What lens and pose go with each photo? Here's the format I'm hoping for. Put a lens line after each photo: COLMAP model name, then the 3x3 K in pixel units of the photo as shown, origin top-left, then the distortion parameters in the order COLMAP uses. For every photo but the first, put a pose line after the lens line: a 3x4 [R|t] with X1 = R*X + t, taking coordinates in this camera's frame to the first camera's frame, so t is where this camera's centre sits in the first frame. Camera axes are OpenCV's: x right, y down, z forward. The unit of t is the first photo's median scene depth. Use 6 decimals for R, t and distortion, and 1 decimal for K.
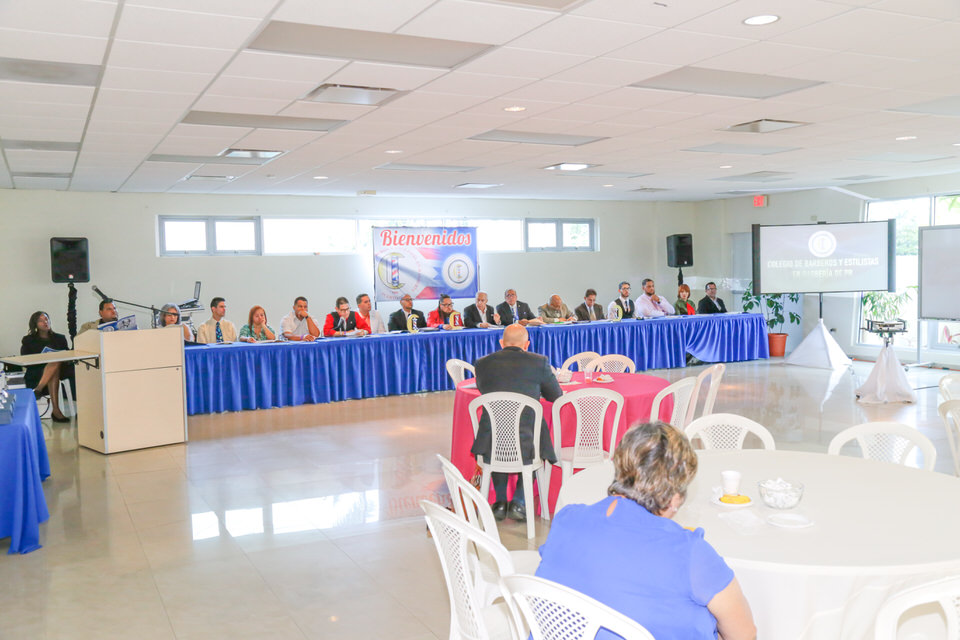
lens RADIAL K [[842.9, 0, 480.0], [0, 842.9, 320.0], [0, 0, 1]] dist [0.004914, 0.001658]
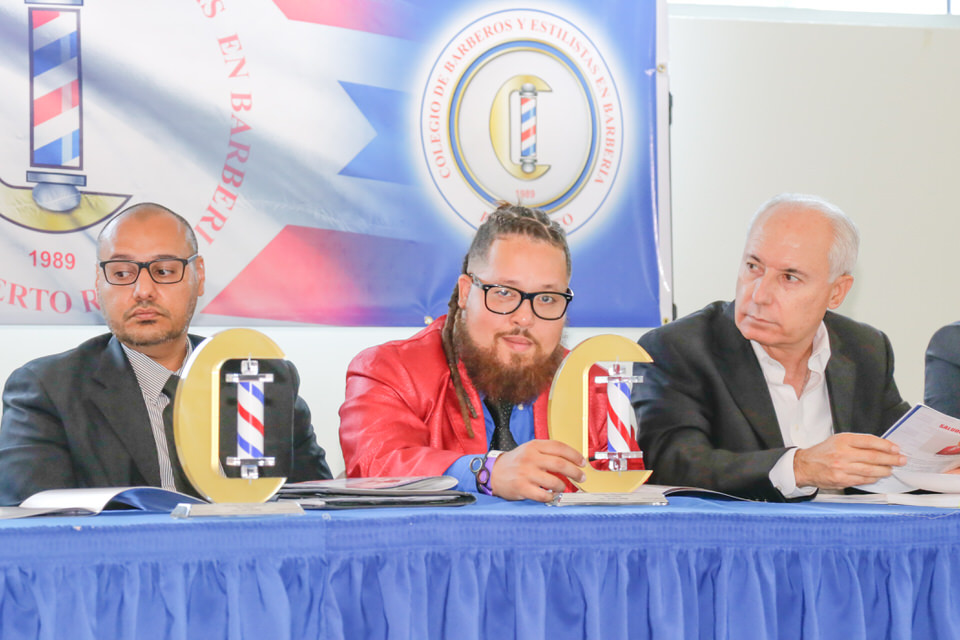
lens RADIAL K [[3298.5, 0, 480.0], [0, 3298.5, 320.0], [0, 0, 1]] dist [0.875141, -0.821133]
pose [[0.999485, 0.011604, 0.029912, -0.050054], [-0.008925, 0.996065, -0.088180, 0.022119], [-0.030817, 0.087868, 0.995655, 0.483236]]
